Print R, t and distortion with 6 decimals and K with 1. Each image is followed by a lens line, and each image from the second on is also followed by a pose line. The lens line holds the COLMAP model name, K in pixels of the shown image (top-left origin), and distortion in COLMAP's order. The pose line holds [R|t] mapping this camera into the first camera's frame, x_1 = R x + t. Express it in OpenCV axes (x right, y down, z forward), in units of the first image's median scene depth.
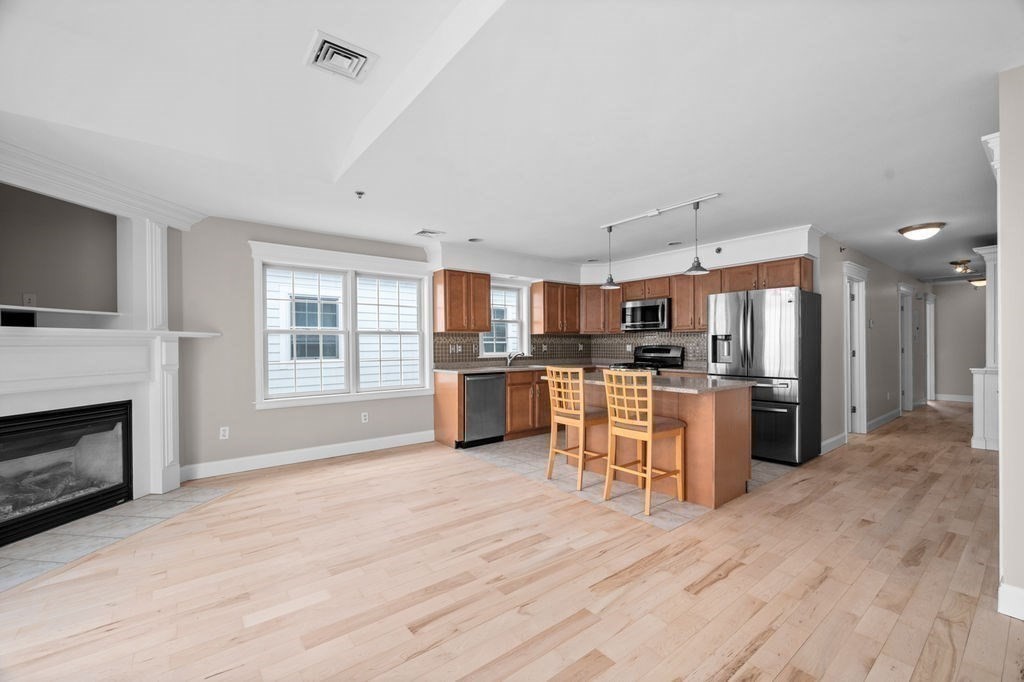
lens RADIAL K [[423.5, 0, 514.3], [0, 423.5, 345.3], [0, 0, 1]] dist [0.001258, 0.000114]
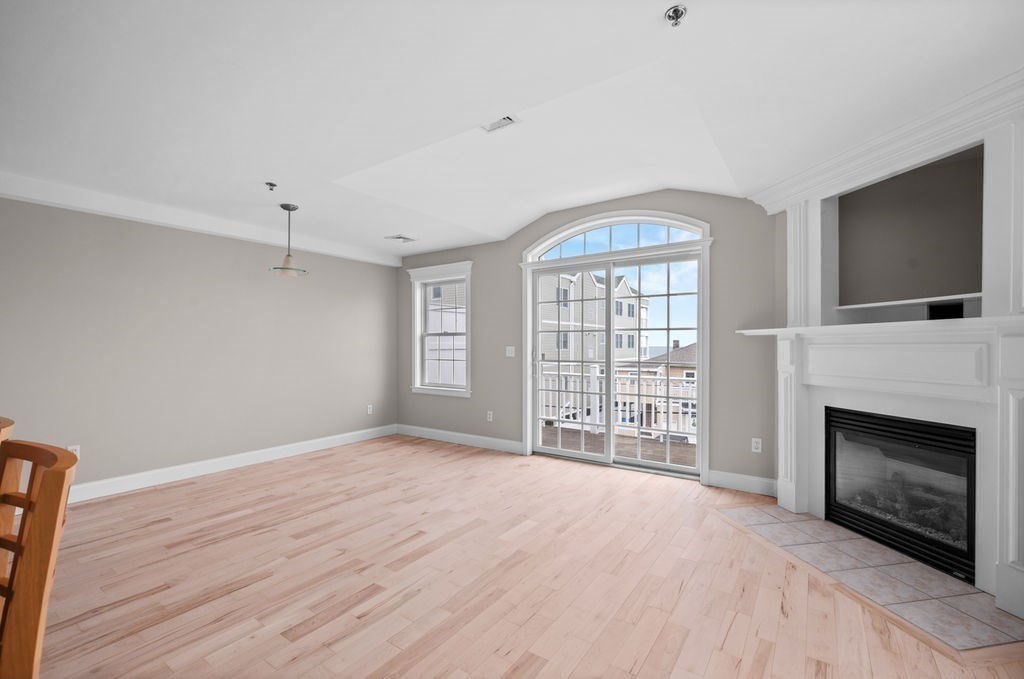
lens RADIAL K [[436.2, 0, 515.7], [0, 436.2, 345.2], [0, 0, 1]] dist [-0.002457, -0.000278]
pose [[-0.954706, 0.008142, -0.297440, -0.048026], [0.007618, 0.999967, 0.002920, -0.002624], [0.297454, 0.000522, -0.954736, 1.227730]]
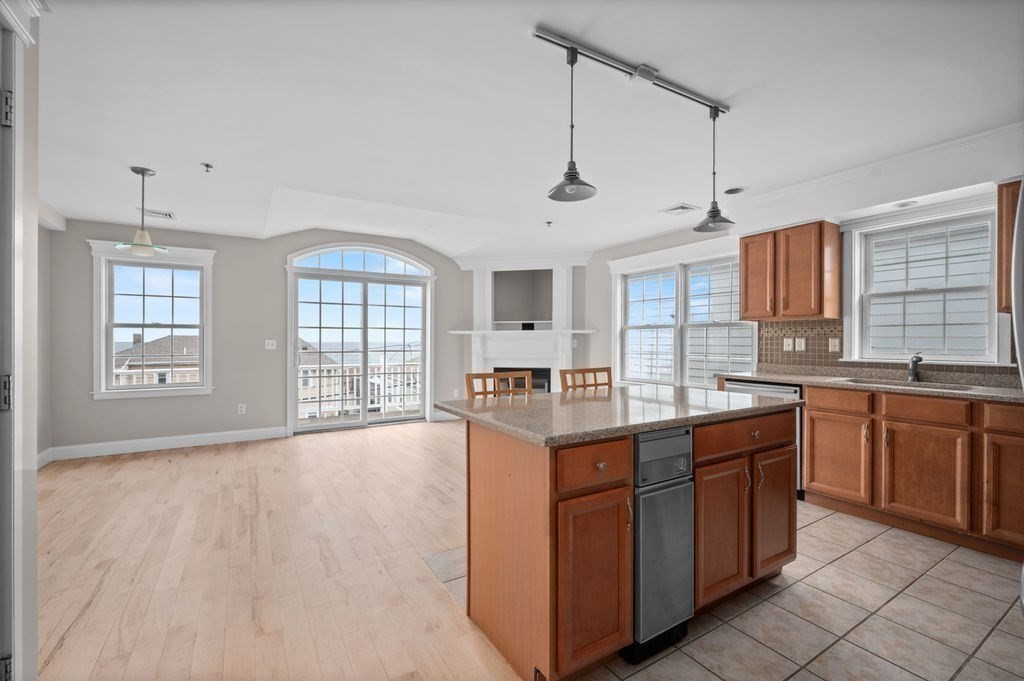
lens RADIAL K [[440.1, 0, 512.6], [0, 440.1, 342.0], [0, 0, 1]] dist [-0.002244, -0.000214]
pose [[-0.120447, 0.011068, -0.992658, 0.876695], [-0.000221, 0.999938, 0.011176, -0.005125], [0.992720, 0.001565, -0.120437, 0.924133]]
